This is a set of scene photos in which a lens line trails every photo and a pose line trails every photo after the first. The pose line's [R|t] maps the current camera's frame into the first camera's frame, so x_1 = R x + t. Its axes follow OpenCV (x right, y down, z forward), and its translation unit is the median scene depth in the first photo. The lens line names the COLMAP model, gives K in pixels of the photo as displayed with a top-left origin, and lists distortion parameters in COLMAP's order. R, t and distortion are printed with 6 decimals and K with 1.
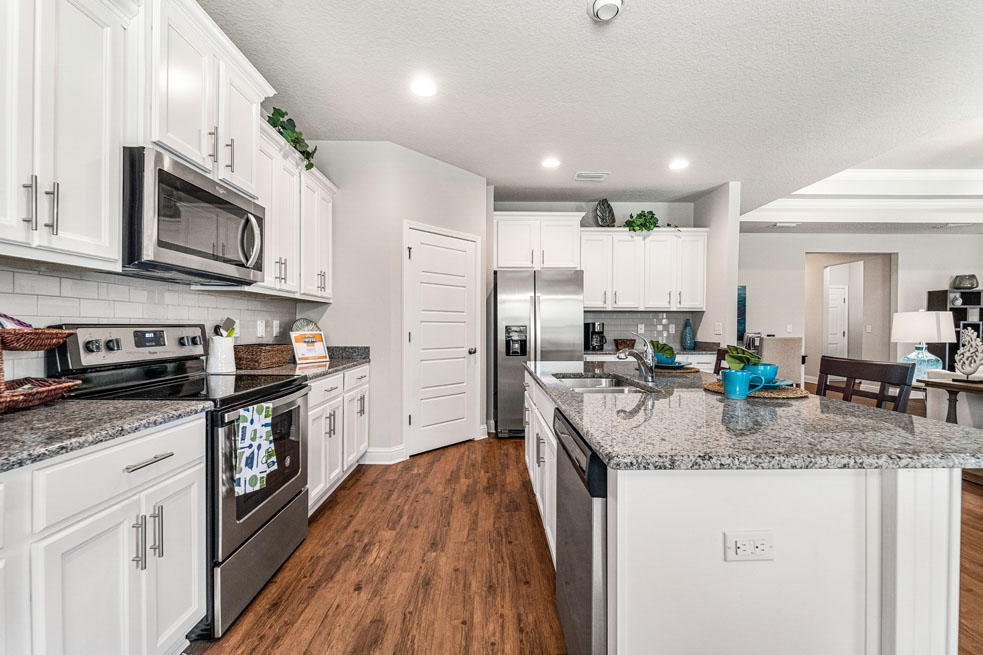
lens RADIAL K [[405.4, 0, 494.1], [0, 405.4, 331.0], [0, 0, 1]] dist [-0.000350, -0.000249]
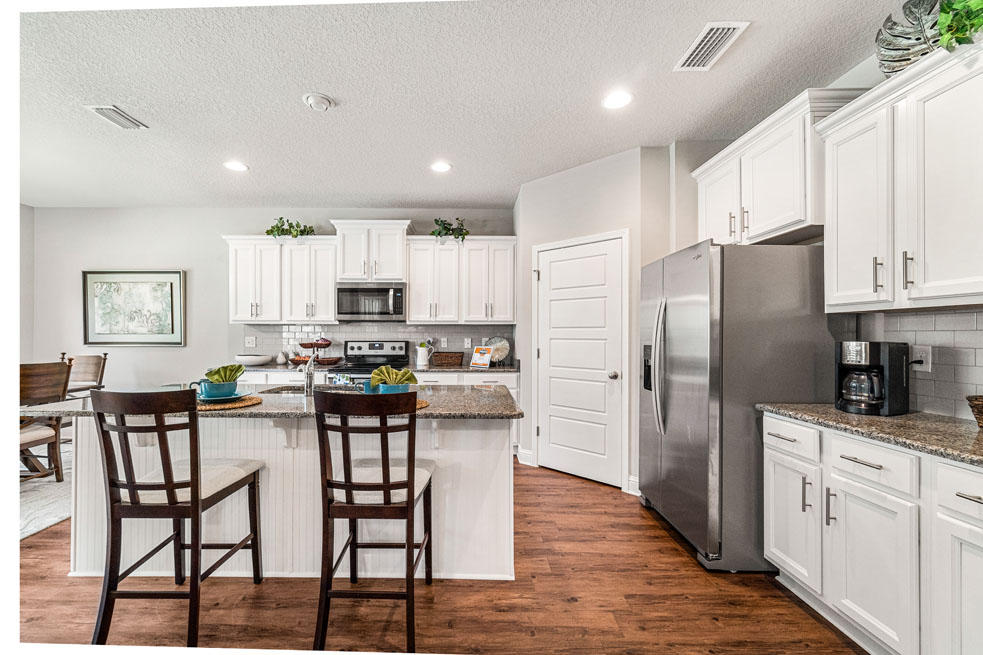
lens RADIAL K [[405.4, 0, 494.1], [0, 405.4, 331.0], [0, 0, 1]] dist [-0.000350, -0.000249]
pose [[-0.008268, -0.010288, -0.999913, 0.824960], [-0.012392, 0.999871, -0.010185, -0.030012], [0.999889, 0.012306, -0.008395, 0.848584]]
